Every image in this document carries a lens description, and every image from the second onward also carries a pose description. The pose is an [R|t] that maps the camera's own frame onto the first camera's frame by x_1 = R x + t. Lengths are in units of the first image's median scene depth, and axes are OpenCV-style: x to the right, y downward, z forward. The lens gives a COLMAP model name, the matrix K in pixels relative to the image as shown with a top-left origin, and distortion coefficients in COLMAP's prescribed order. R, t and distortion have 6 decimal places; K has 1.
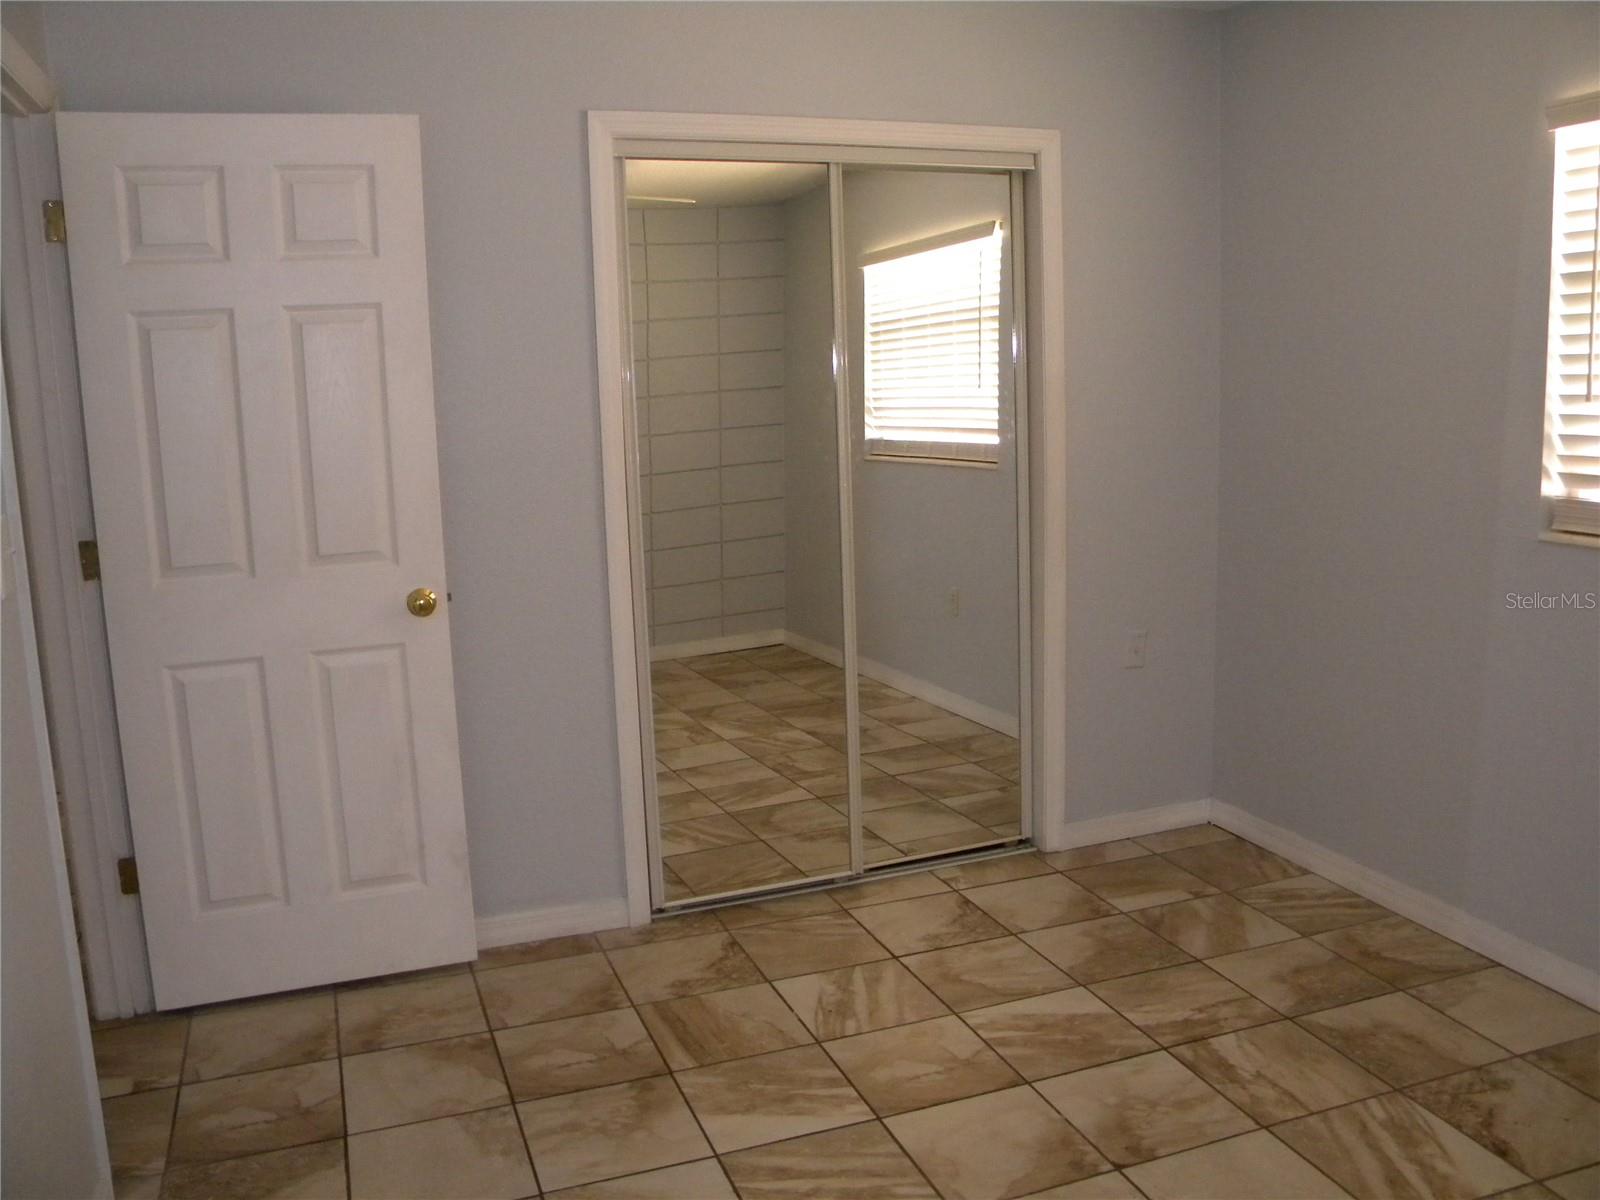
lens RADIAL K [[1354.8, 0, 805.7], [0, 1354.8, 570.5], [0, 0, 1]] dist [-0.177973, 0.156663]
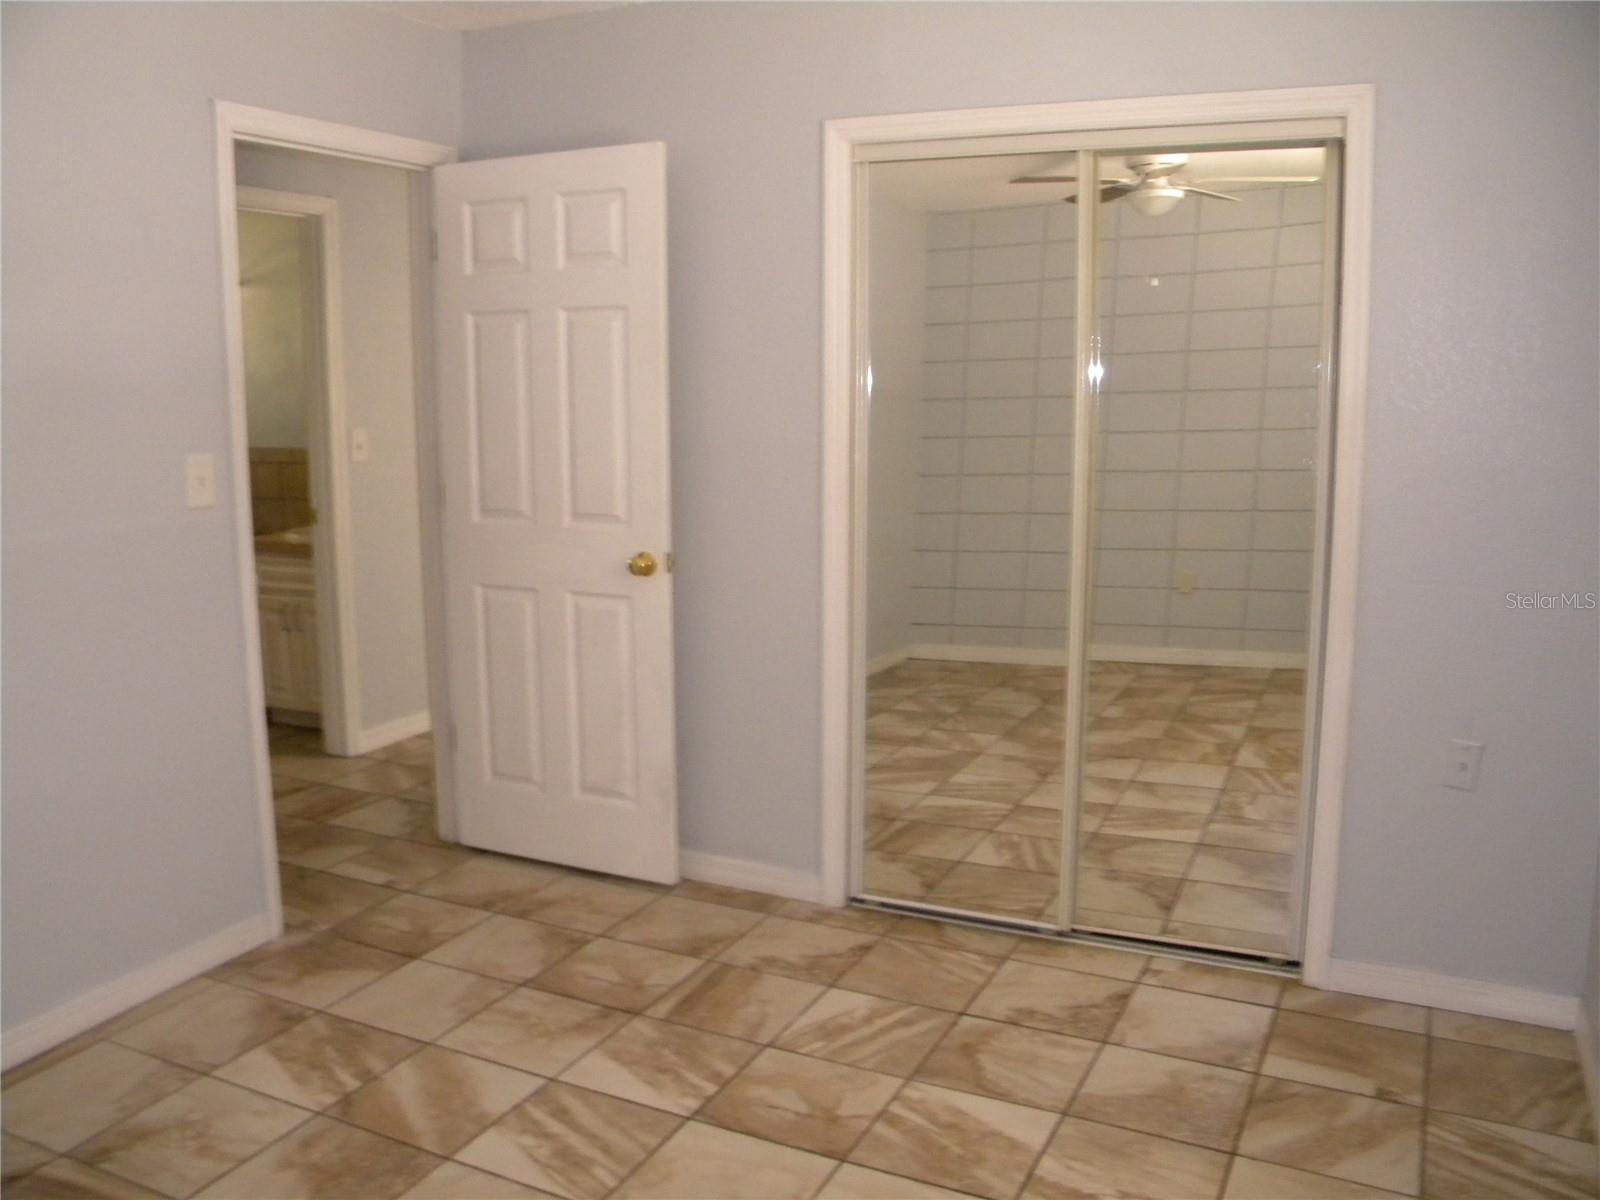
lens RADIAL K [[1354.8, 0, 805.7], [0, 1354.8, 570.5], [0, 0, 1]] dist [-0.177973, 0.156663]
pose [[0.691331, 0.133081, -0.710177, 0.613720], [-0.130327, 0.989738, 0.058600, -0.054185], [0.710688, 0.052043, 0.701580, 0.266495]]
